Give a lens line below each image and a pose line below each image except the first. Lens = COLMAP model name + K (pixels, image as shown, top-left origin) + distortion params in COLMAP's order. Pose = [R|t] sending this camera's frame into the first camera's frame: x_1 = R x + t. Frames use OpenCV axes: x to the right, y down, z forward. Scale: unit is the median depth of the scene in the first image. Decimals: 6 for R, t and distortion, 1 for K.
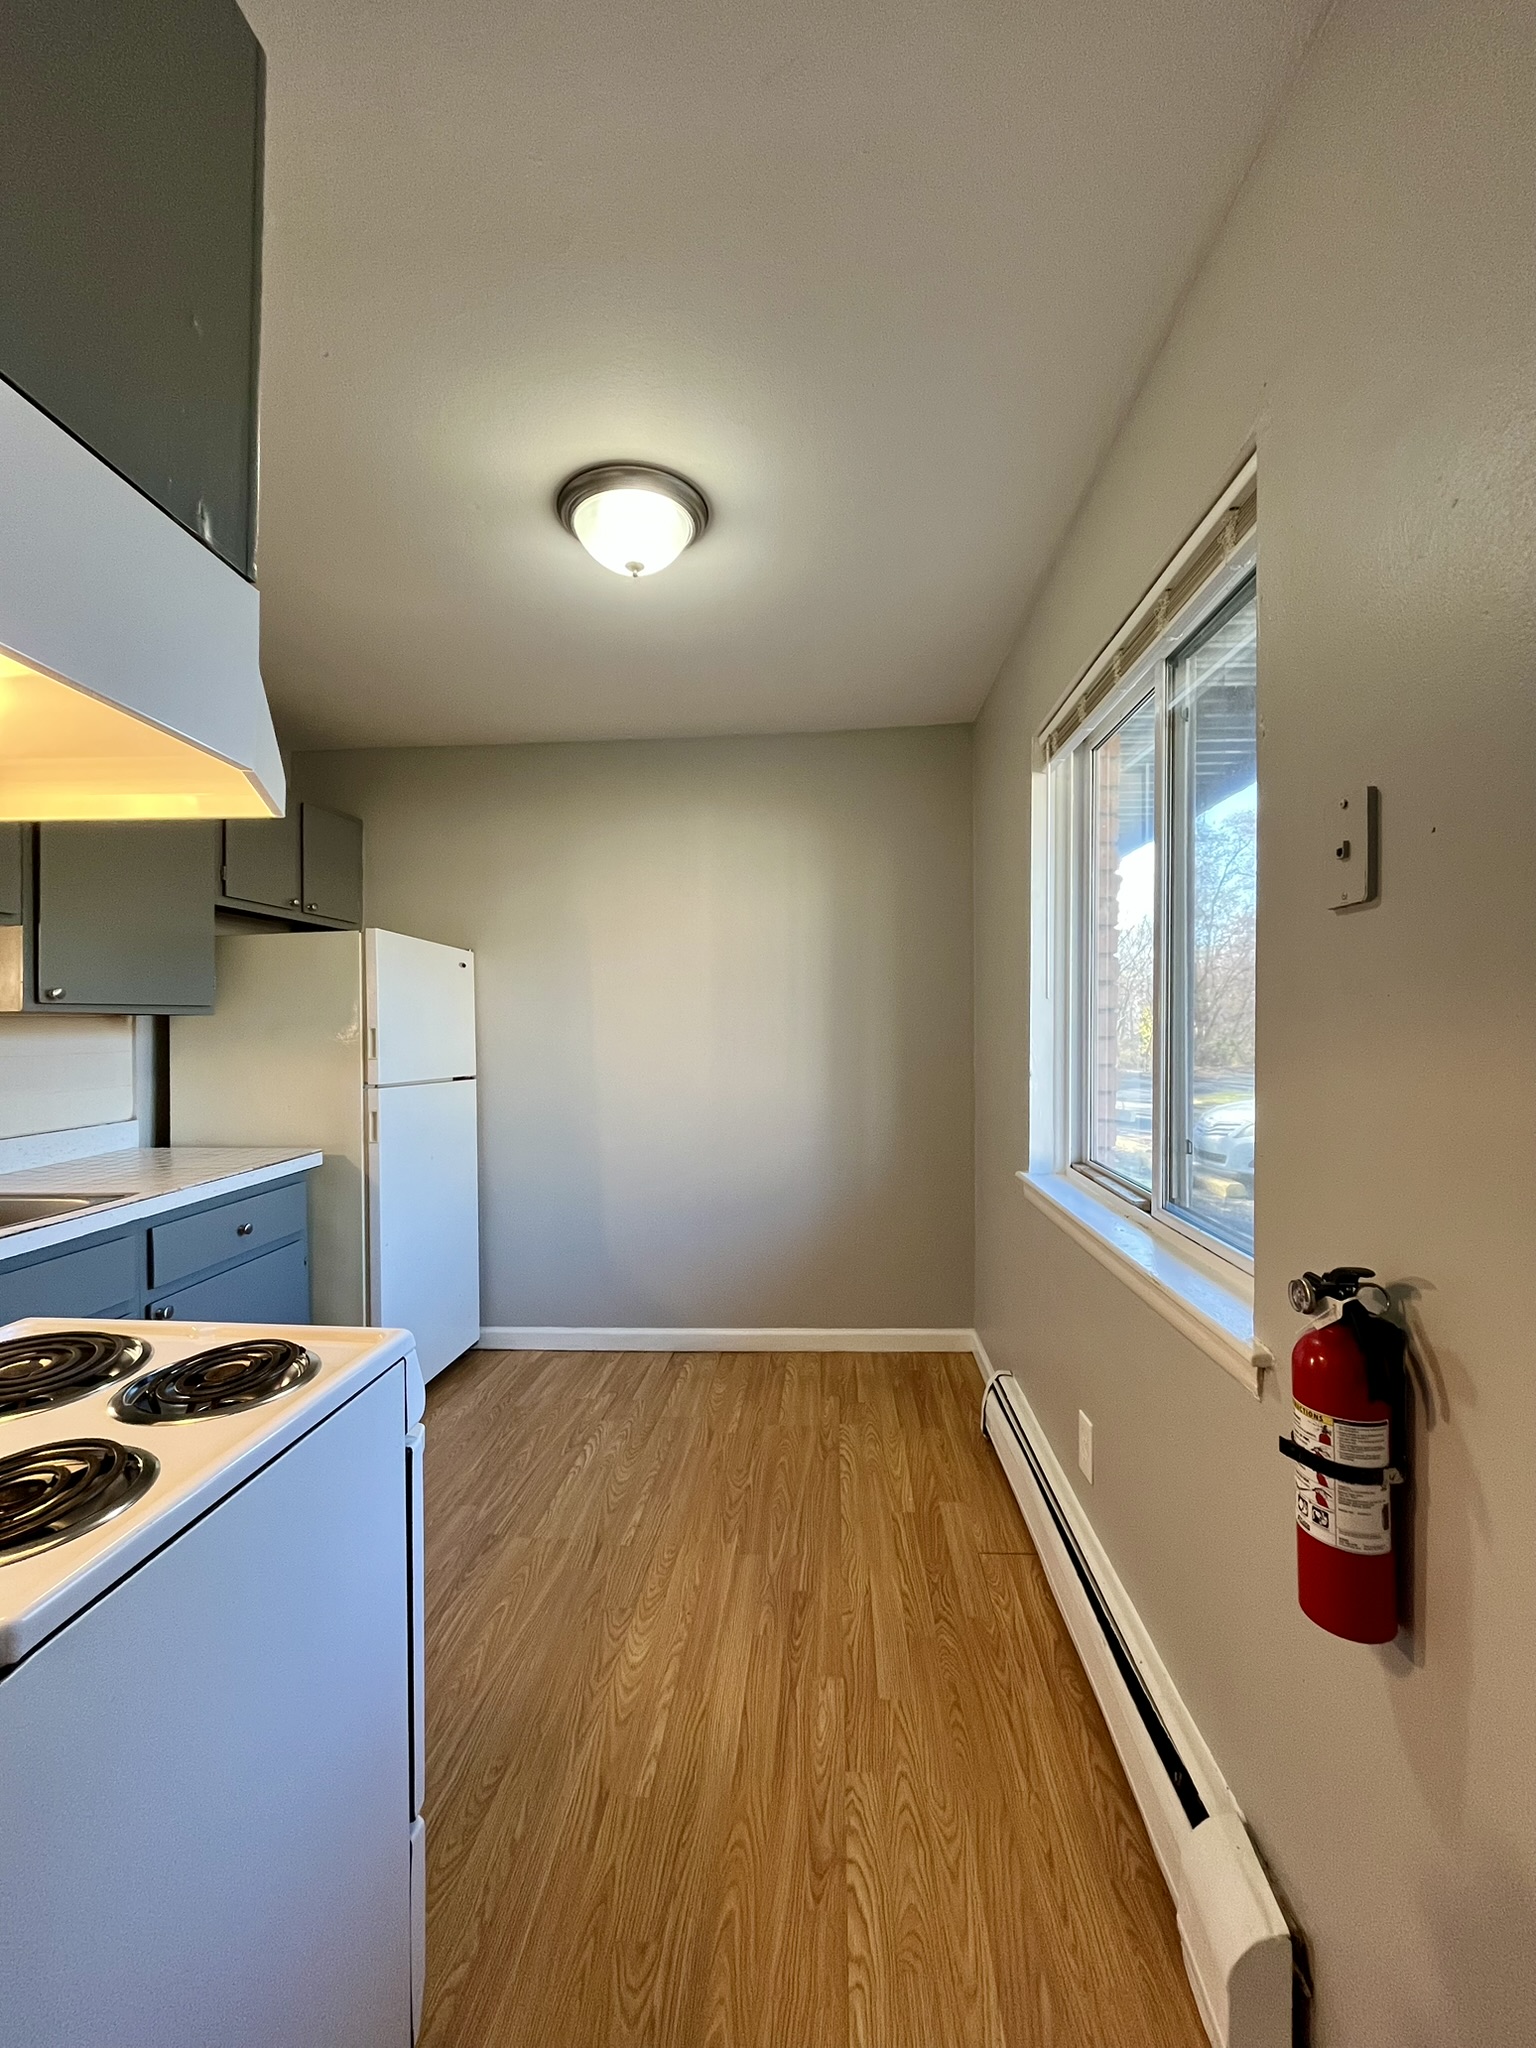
lens RADIAL K [[826.1, 0, 768.1], [0, 826.1, 1025.5], [0, 0, 1]] dist [-0.004082, -0.000483]
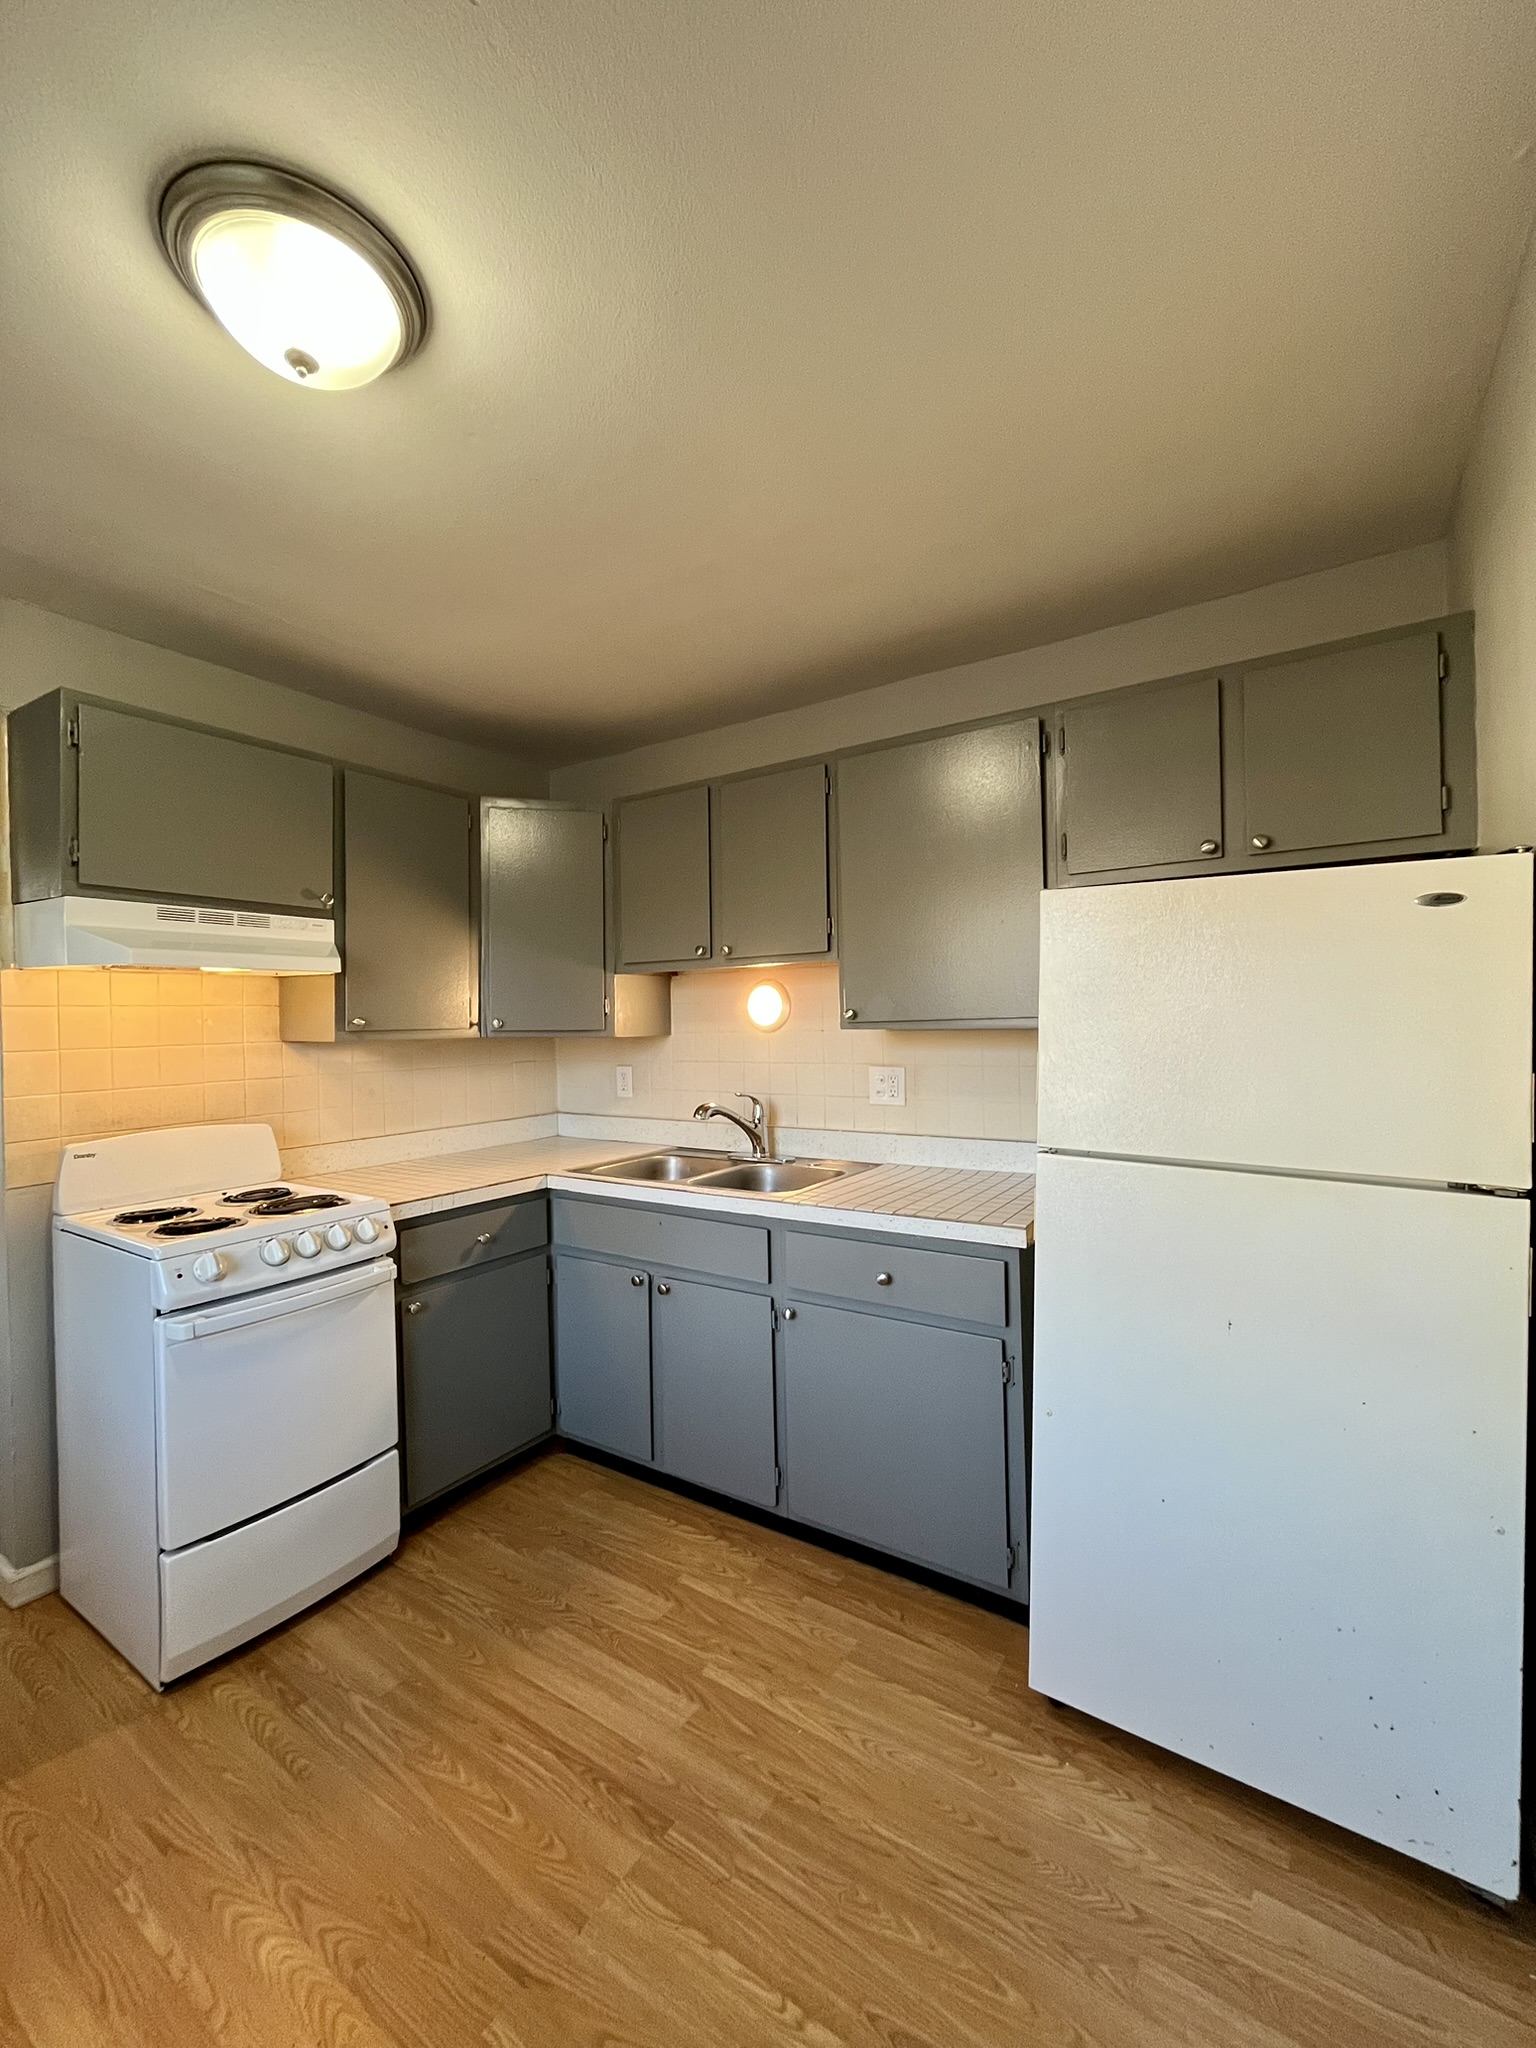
lens RADIAL K [[826.1, 0, 763.7], [0, 826.1, 1031.9], [0, 0, 1]] dist [-0.004082, -0.000483]
pose [[-0.488683, 0.005999, -0.872441, 0.232358], [0.010185, 0.999947, 0.001170, -0.016362], [0.872402, -0.008314, -0.488719, 1.655352]]
